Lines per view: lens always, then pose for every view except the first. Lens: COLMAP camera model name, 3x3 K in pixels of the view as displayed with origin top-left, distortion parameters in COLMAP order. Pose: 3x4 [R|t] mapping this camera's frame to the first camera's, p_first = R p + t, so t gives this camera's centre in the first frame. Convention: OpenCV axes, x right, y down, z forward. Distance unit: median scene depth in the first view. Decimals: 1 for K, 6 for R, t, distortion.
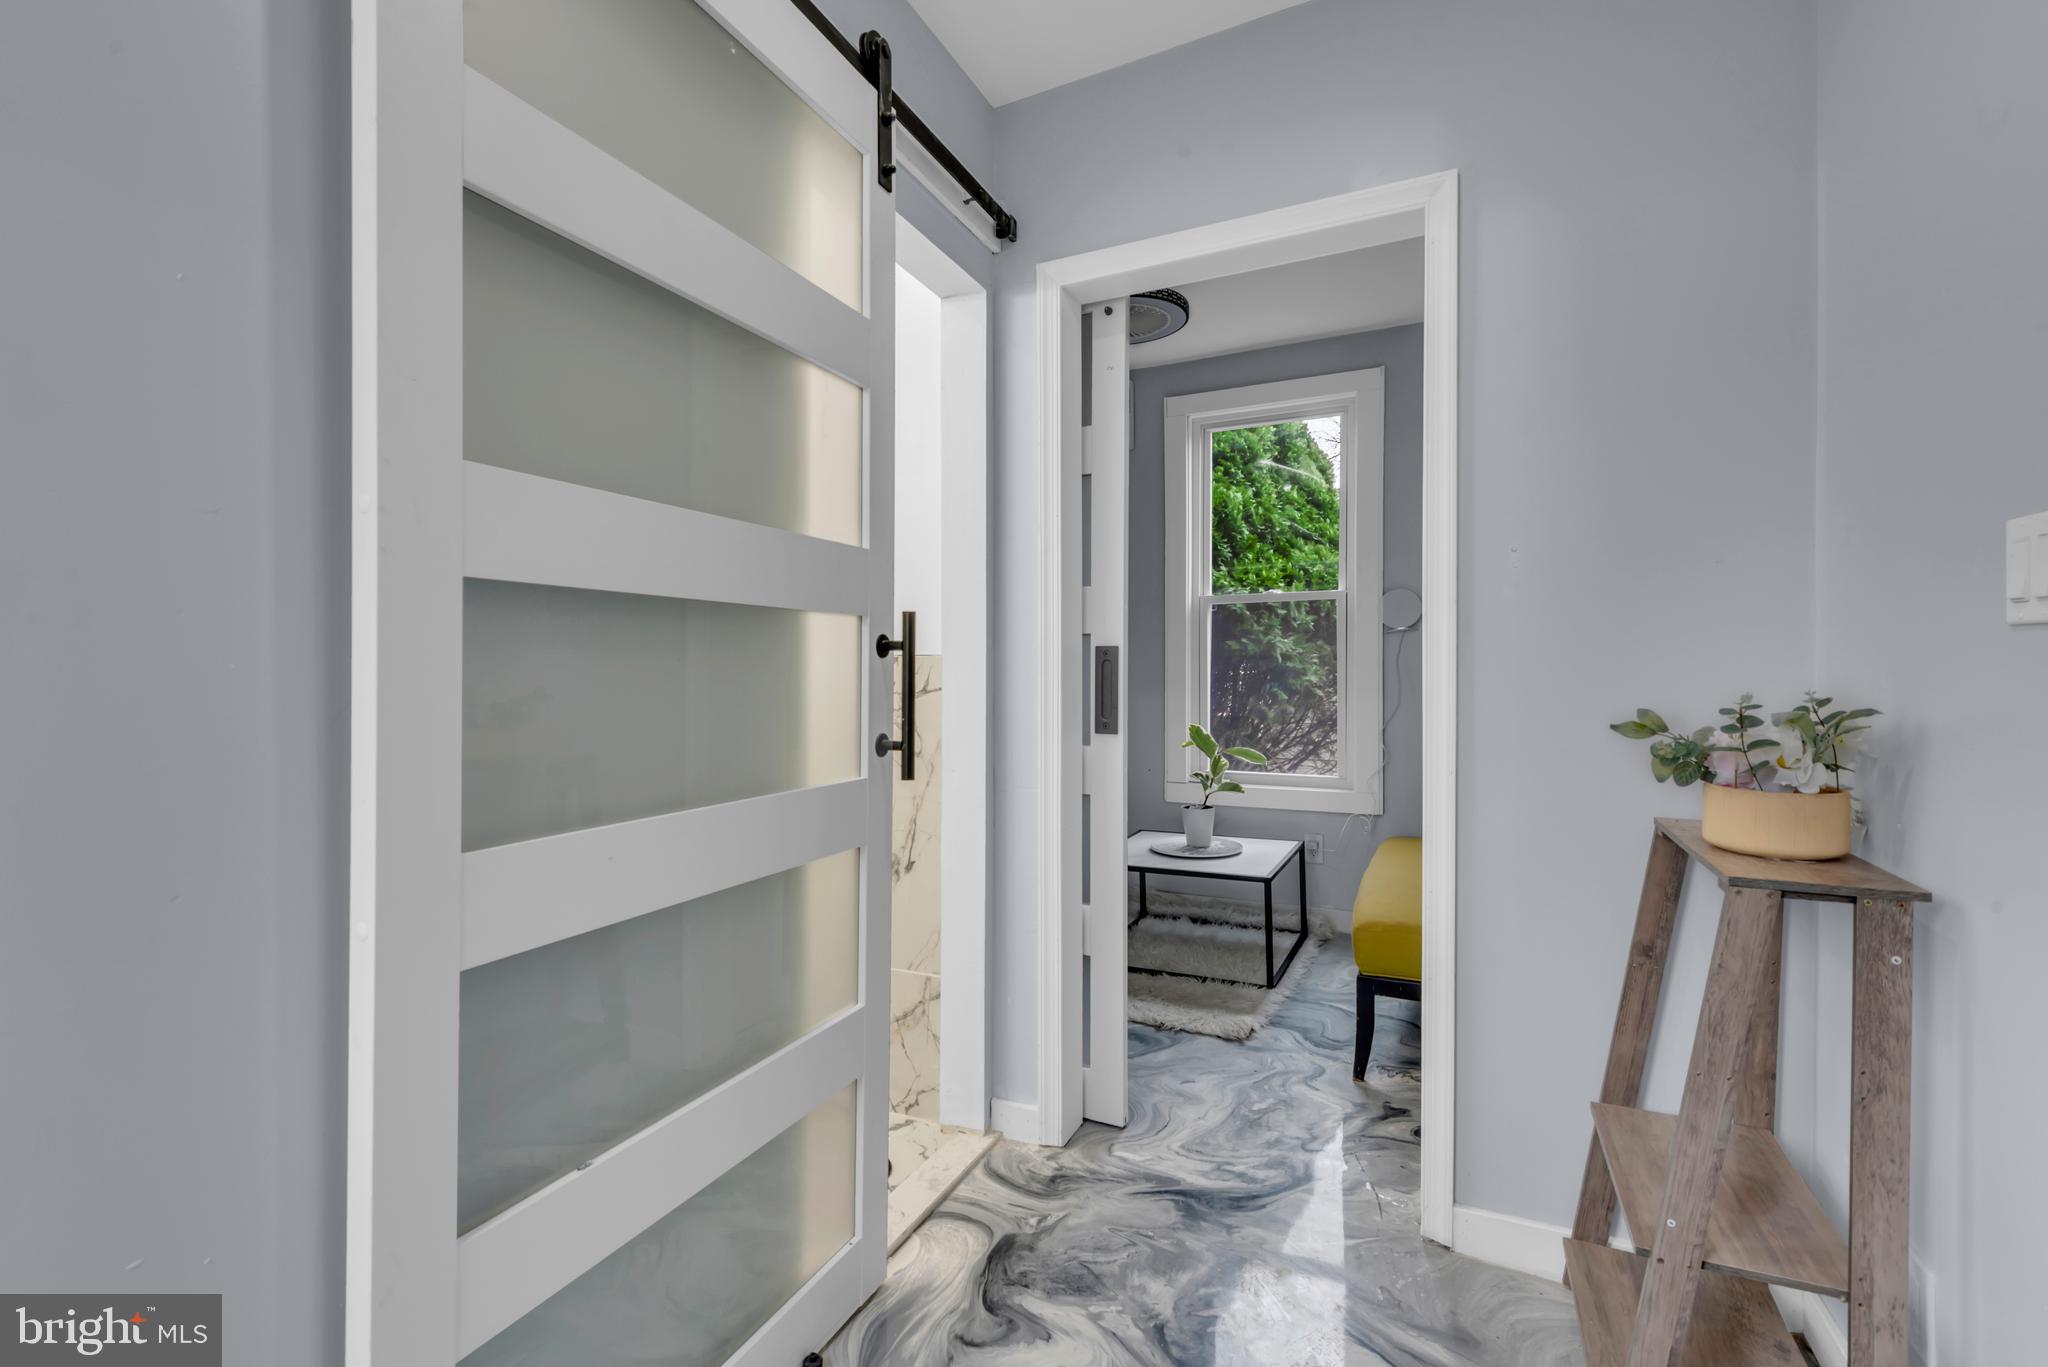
lens RADIAL K [[923.3, 0, 985.9], [0, 923.3, 674.5], [0, 0, 1]] dist [0.022340, -0.000266]
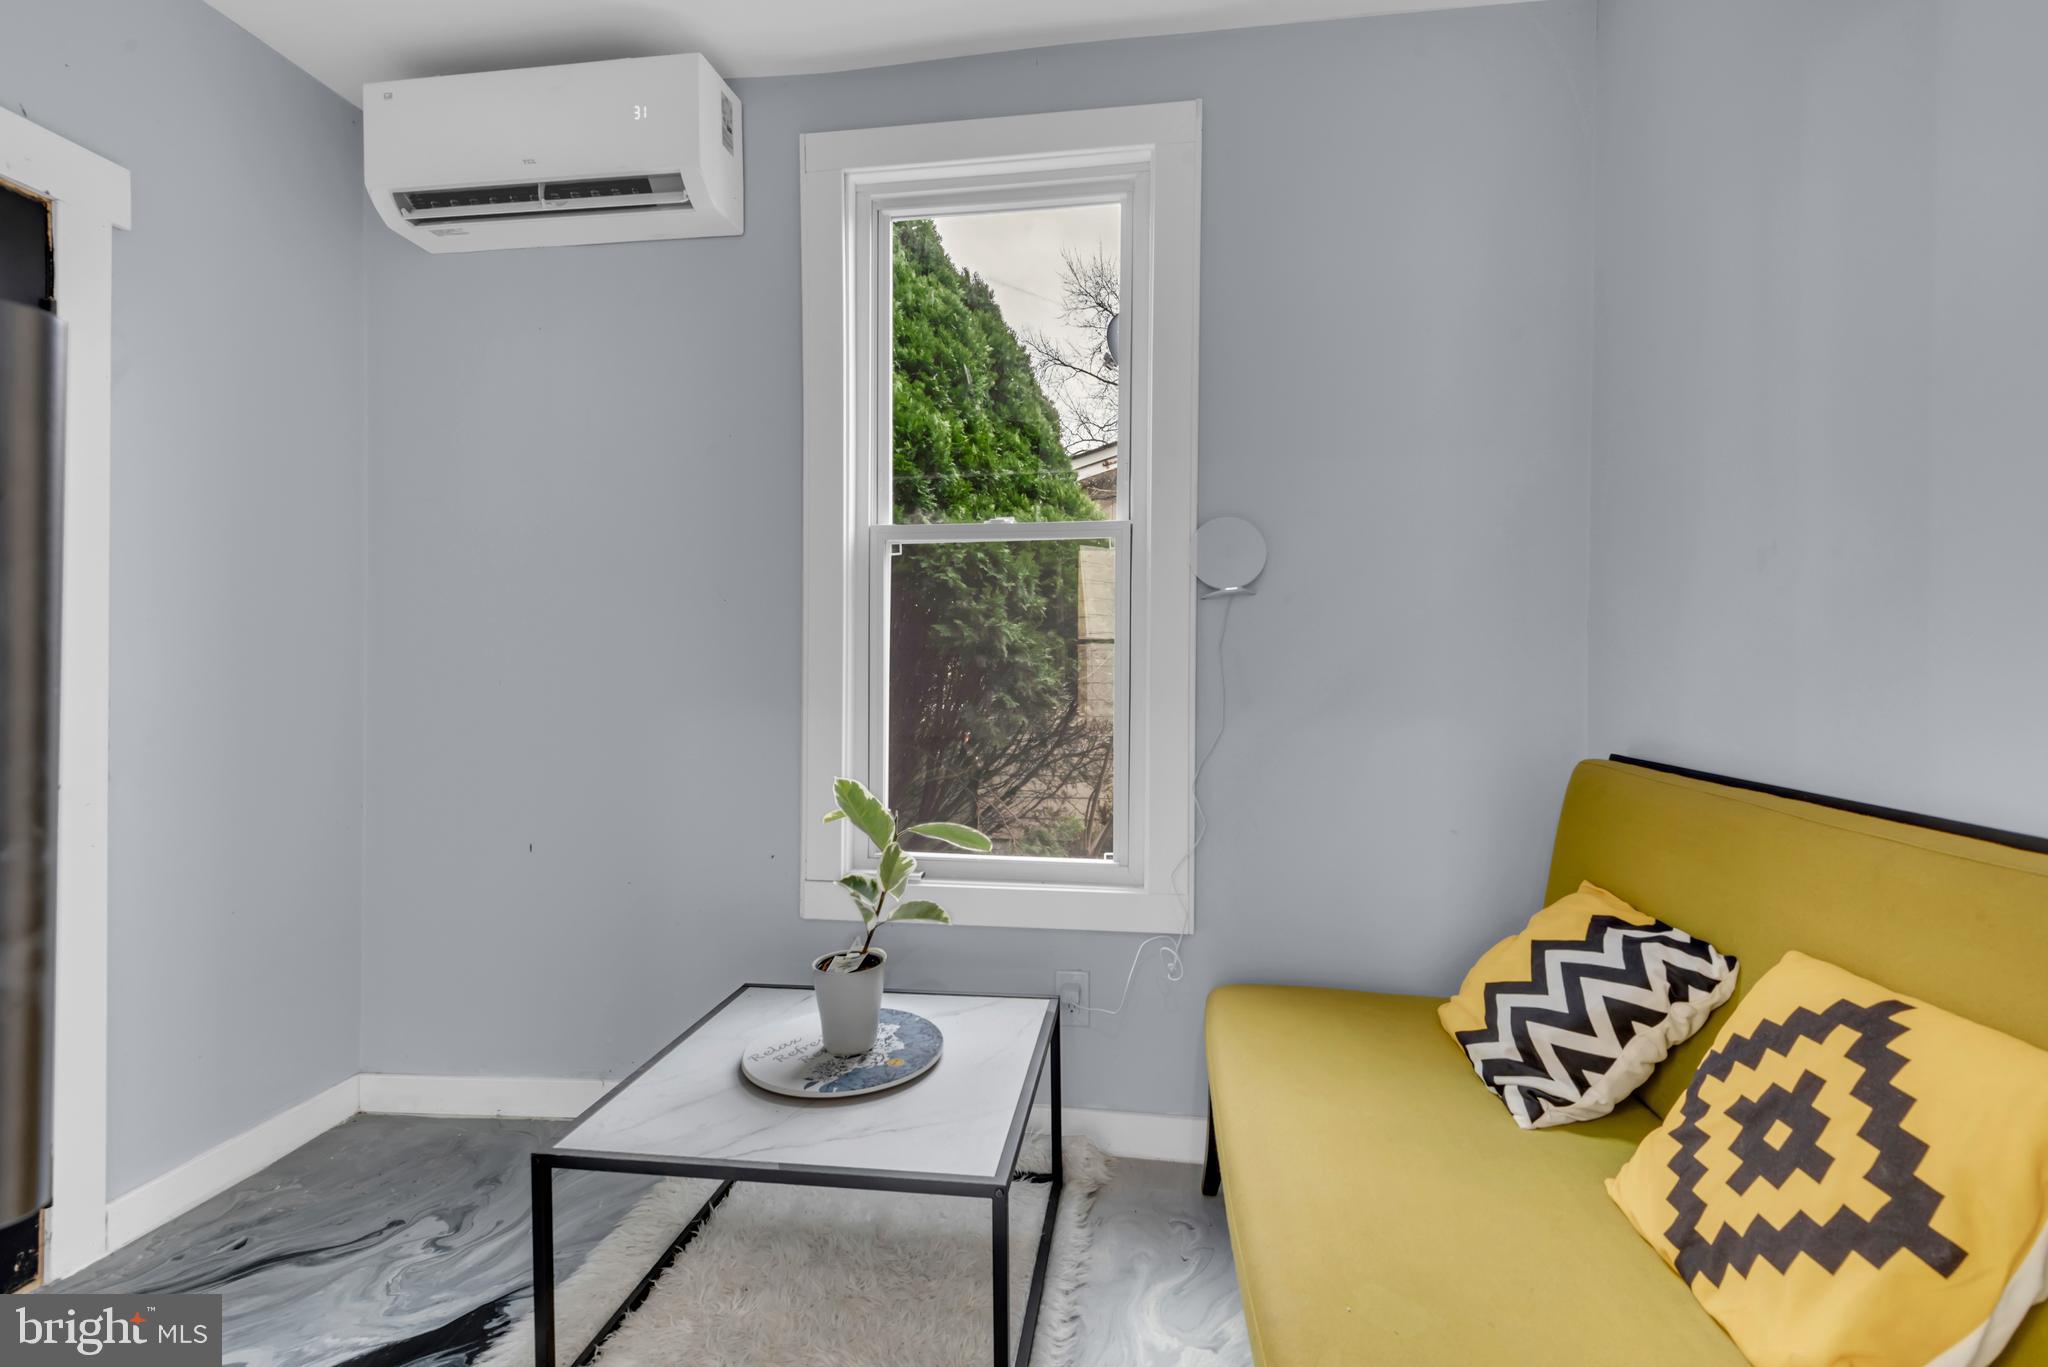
lens RADIAL K [[920.2, 0, 1026.6], [0, 920.2, 673.9], [0, 0, 1]] dist [0.001551, -0.000303]
pose [[0.939204, 0.004303, 0.343334, 0.103864], [-0.004064, 0.999991, -0.001413, 0.000384], [-0.343337, -0.000068, 0.939212, 0.363306]]
